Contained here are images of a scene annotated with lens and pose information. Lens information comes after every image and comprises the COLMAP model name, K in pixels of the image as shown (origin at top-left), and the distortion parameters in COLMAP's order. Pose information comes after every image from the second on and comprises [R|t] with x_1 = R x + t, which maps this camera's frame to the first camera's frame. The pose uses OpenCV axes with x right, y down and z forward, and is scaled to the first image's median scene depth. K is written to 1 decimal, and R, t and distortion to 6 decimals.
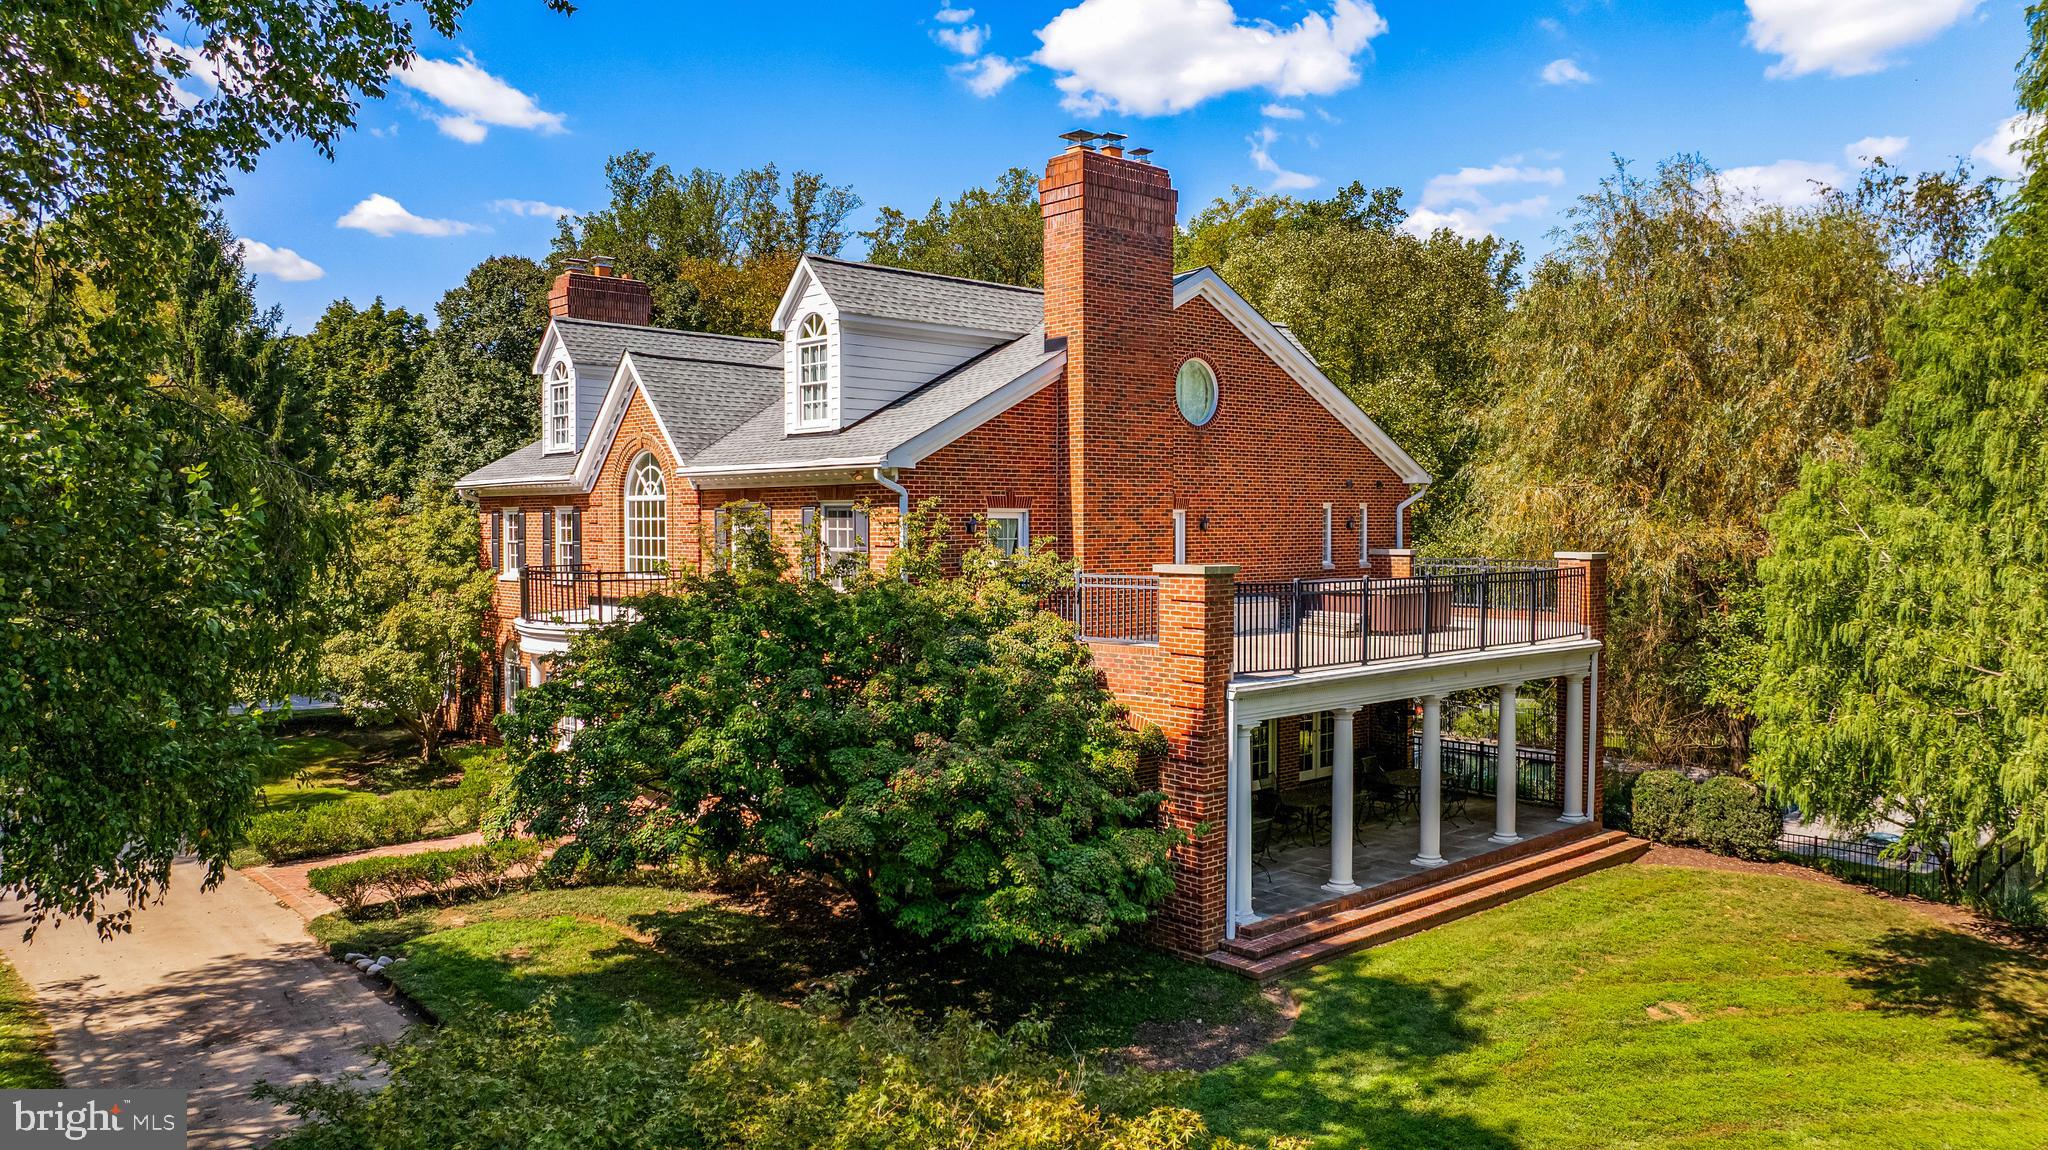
lens RADIAL K [[1437.4, 0, 1026.9], [0, 1437.4, 583.1], [0, 0, 1]] dist [0.010278, 0.001707]
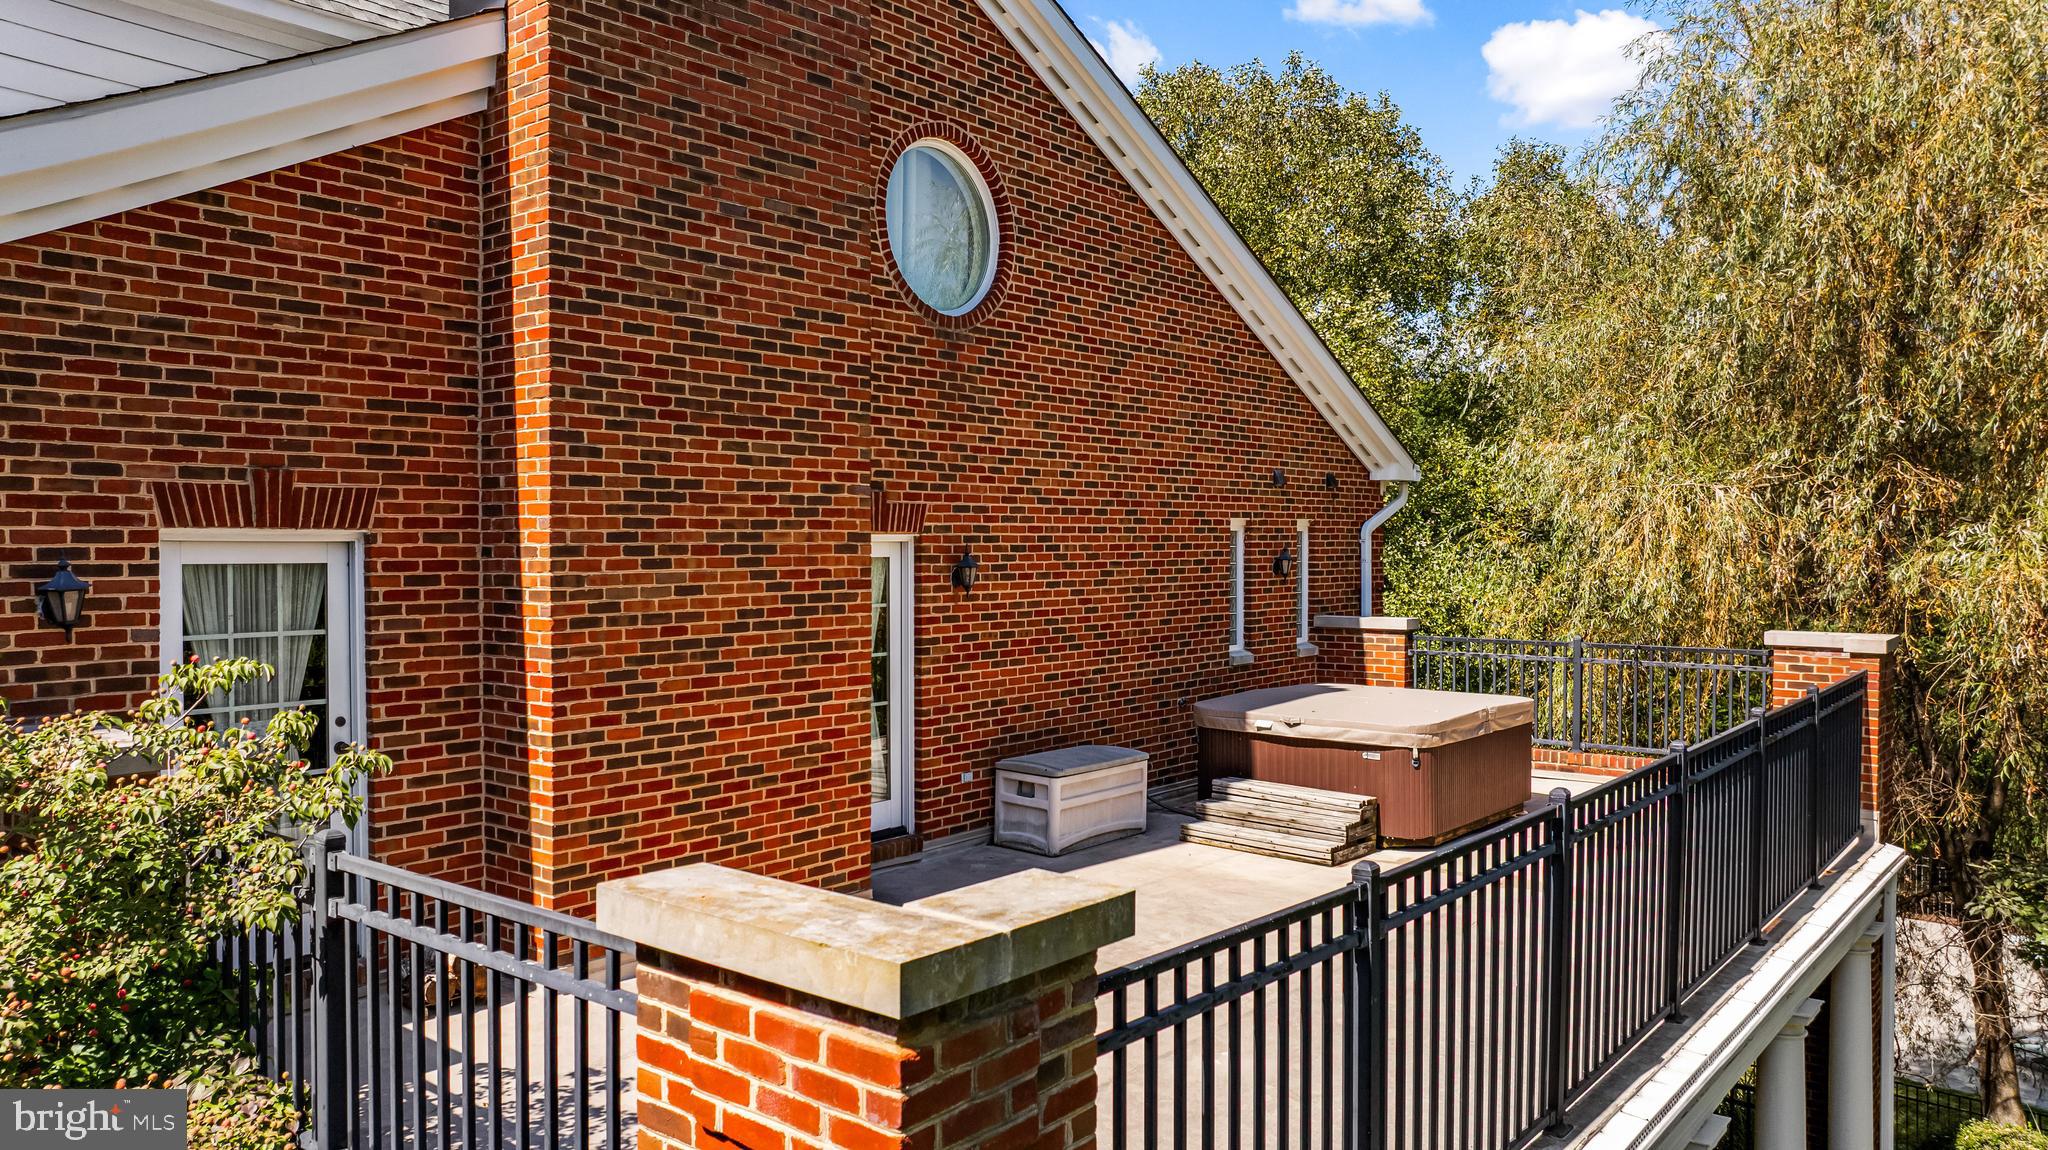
lens RADIAL K [[1437.4, 0, 1027.0], [0, 1437.4, 577.5], [0, 0, 1]] dist [0.010278, 0.001707]
pose [[0.988106, -0.003977, 0.153725, 0.078655], [0.006846, 0.999812, -0.018135, -0.031513], [-0.153624, 0.018971, 0.987947, 0.602658]]
